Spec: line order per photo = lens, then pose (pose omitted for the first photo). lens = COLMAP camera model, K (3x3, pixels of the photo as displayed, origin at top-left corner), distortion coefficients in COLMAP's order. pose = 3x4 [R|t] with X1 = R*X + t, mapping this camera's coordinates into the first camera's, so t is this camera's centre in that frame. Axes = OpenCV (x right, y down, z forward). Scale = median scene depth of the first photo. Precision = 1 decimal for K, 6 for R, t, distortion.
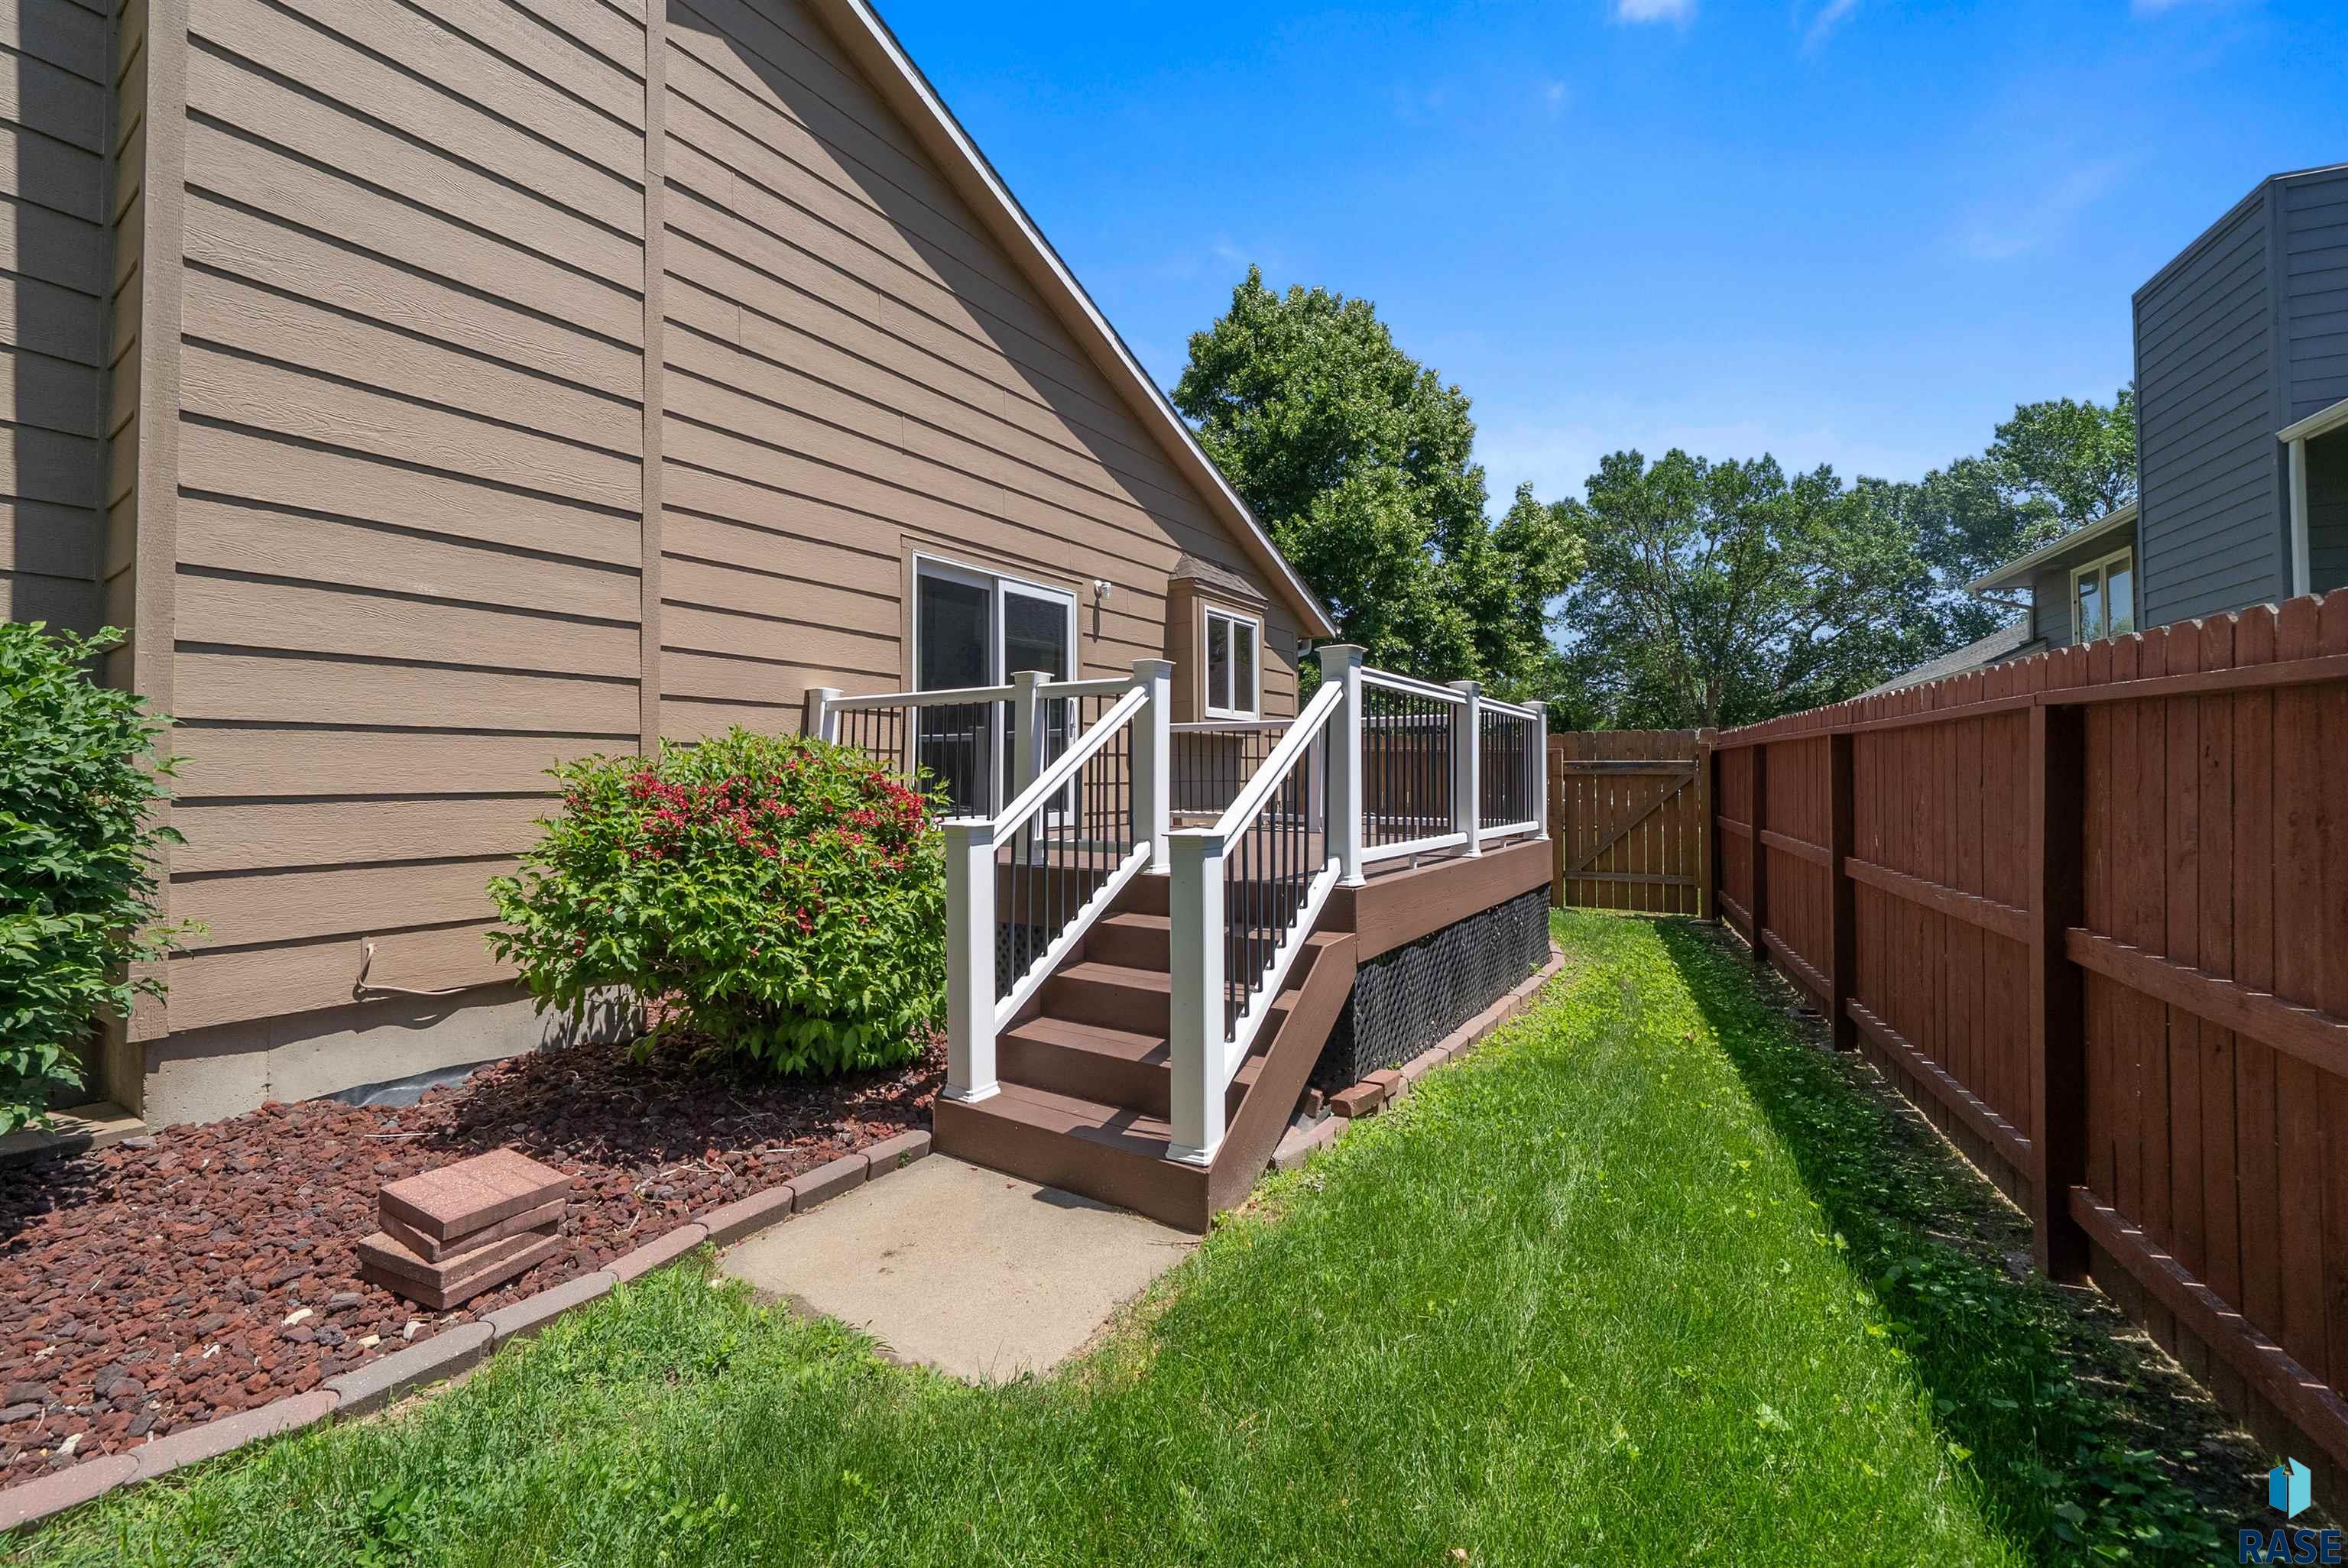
lens RADIAL K [[943.5, 0, 1174.0], [0, 943.5, 784.0], [0, 0, 1]] dist [-0.022057, -0.000112]
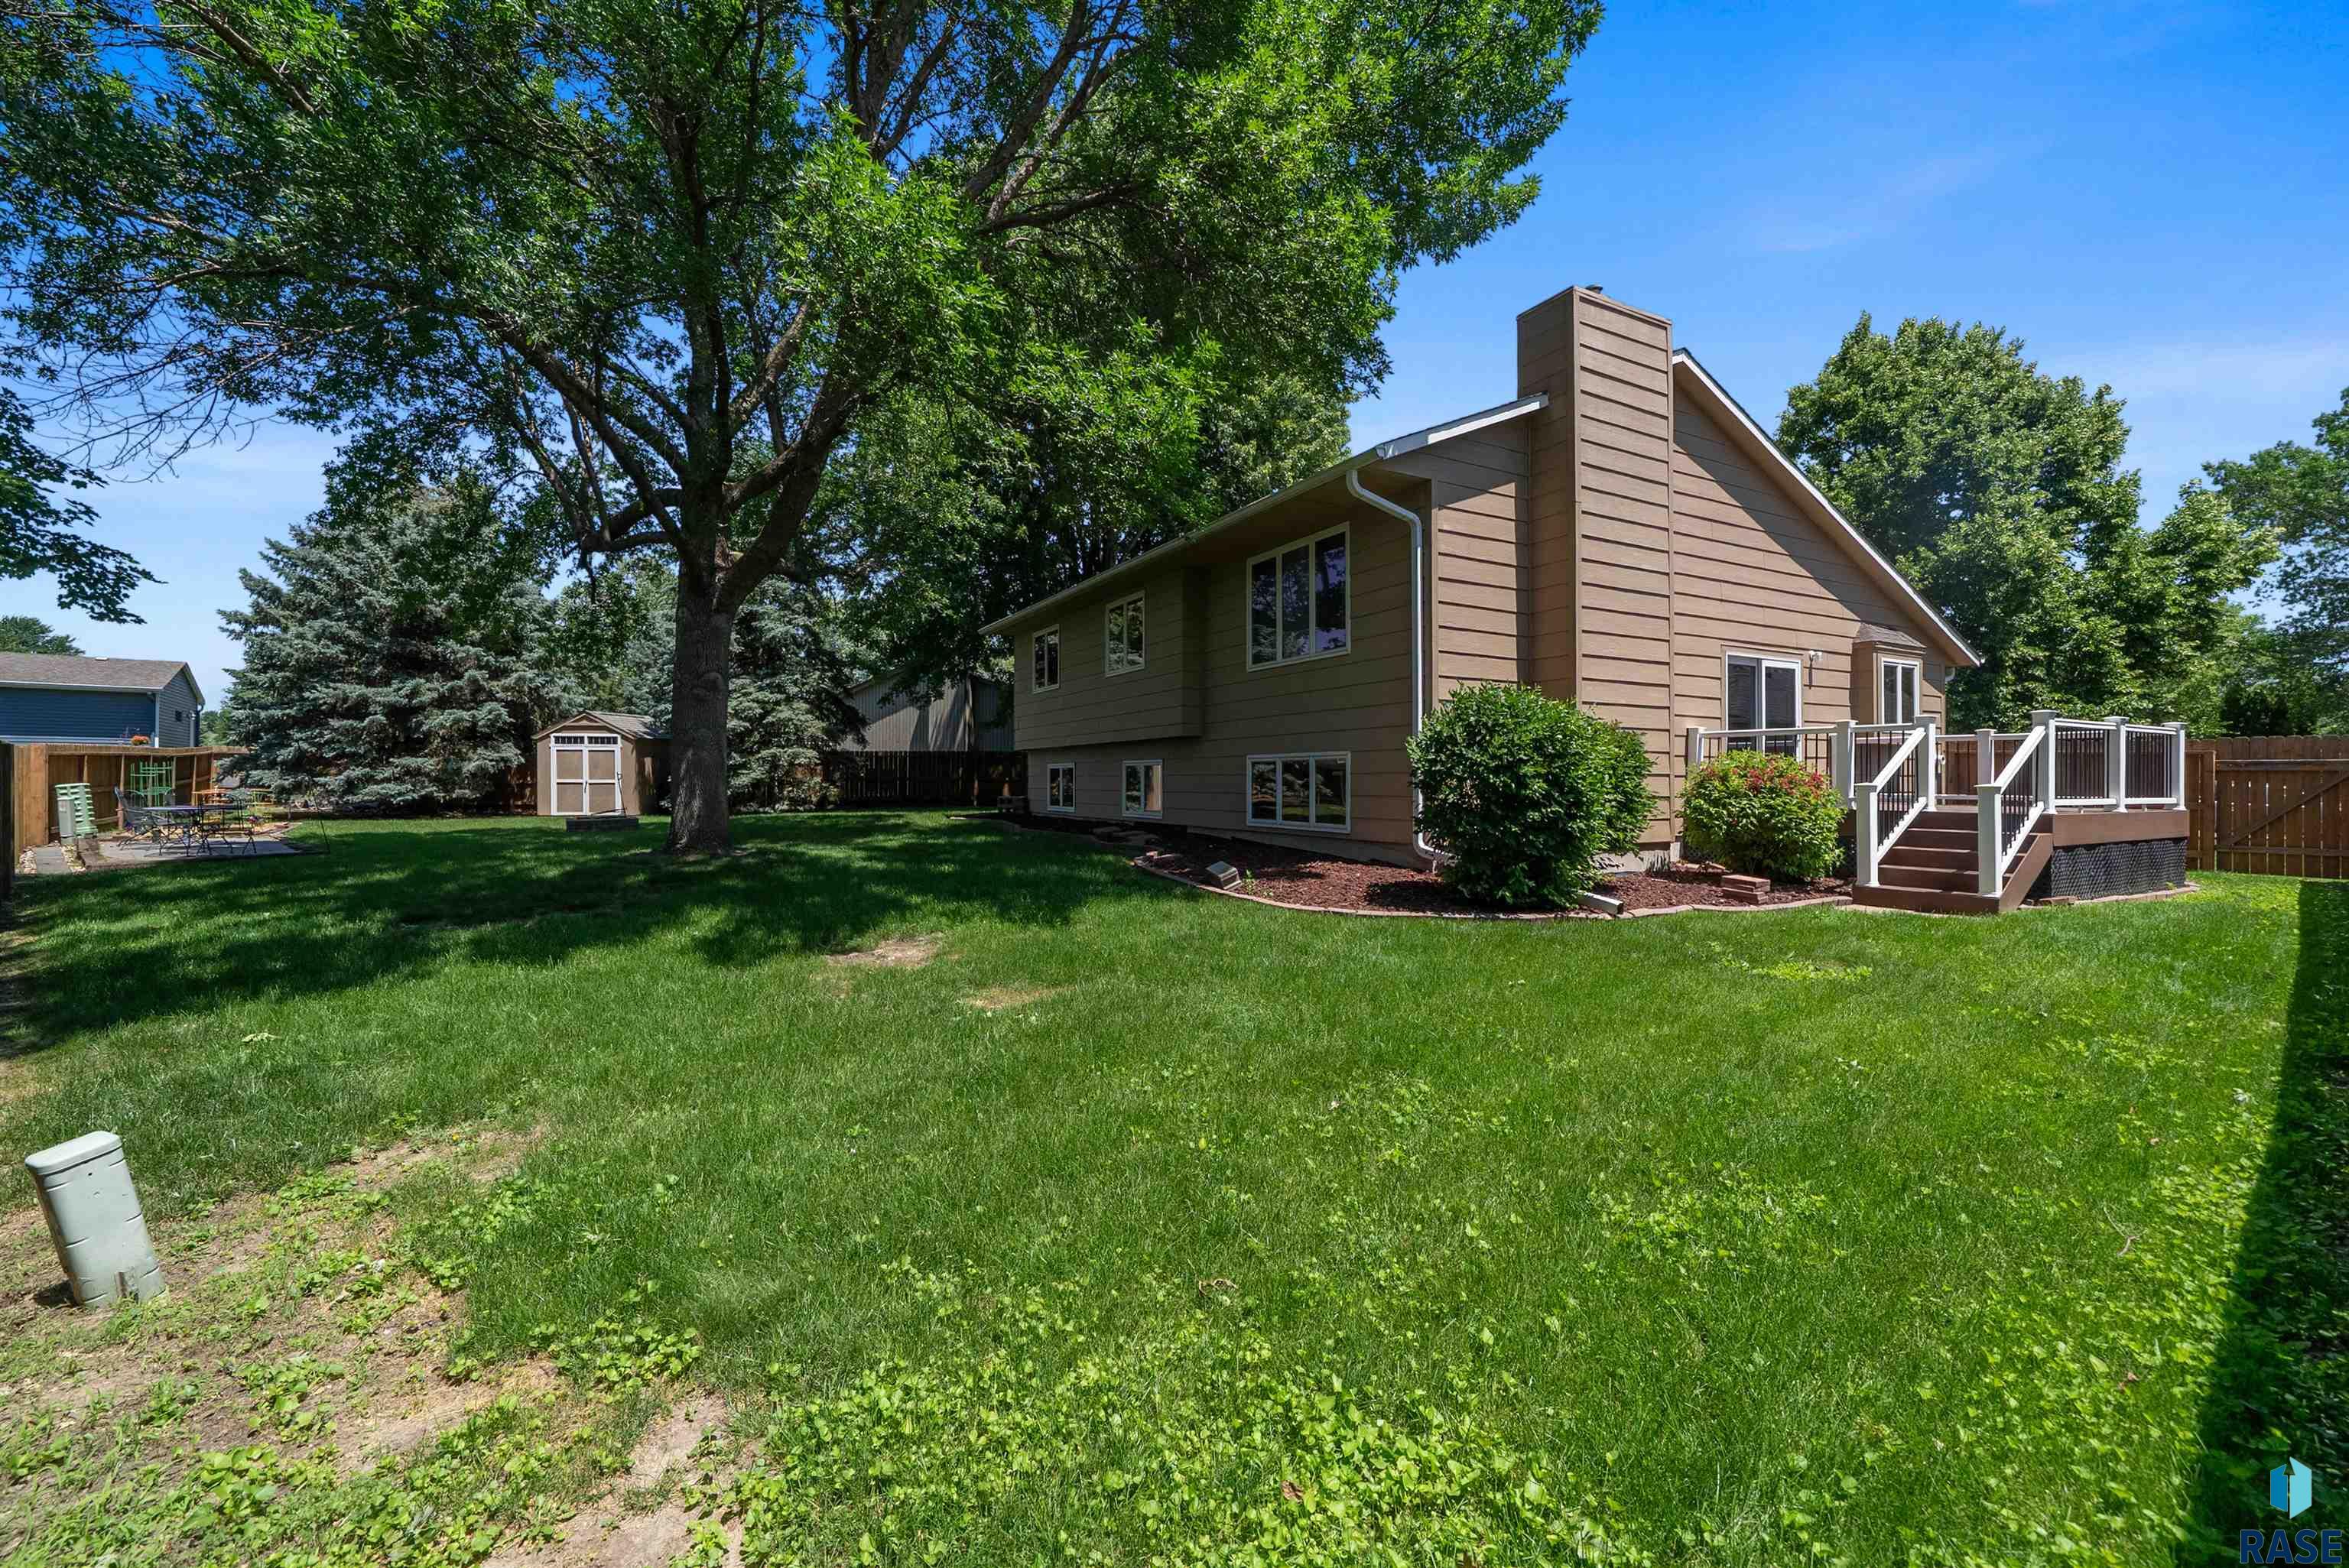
lens RADIAL K [[938.3, 0, 1174.5], [0, 938.3, 784.0], [0, 0, 1]] dist [-0.001997, -0.000565]
pose [[0.884782, 0.004191, -0.465985, -0.252668], [-0.003948, 0.999991, 0.001498, 0.014159], [0.465988, 0.000515, 0.884791, -0.803810]]
